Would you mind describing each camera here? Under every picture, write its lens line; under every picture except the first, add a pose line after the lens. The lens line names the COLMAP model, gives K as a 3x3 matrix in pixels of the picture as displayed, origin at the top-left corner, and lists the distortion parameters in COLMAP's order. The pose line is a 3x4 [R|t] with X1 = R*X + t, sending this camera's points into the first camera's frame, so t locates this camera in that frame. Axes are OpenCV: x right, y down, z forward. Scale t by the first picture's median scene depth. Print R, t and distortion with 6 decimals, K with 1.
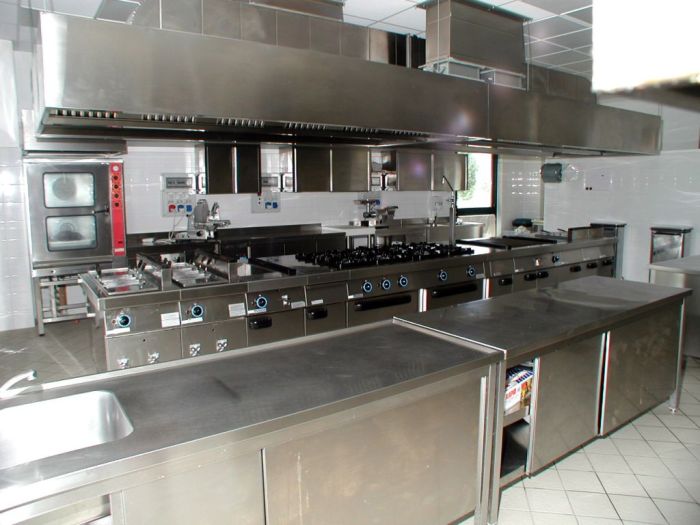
lens RADIAL K [[503.8, 0, 355.7], [0, 503.8, 262.5], [0, 0, 1]] dist [-0.139494, 0.060498]
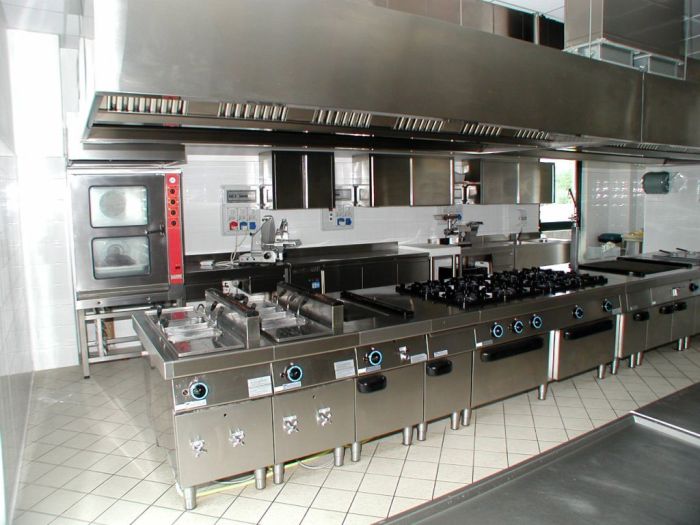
lens RADIAL K [[503.8, 0, 350.6], [0, 503.8, 261.0], [0, 0, 1]] dist [-0.139494, 0.060498]
pose [[0.996702, 0.000982, -0.081148, -0.115237], [-0.002893, 0.999721, -0.023434, -0.033967], [0.081103, 0.023591, 0.996427, 0.172493]]
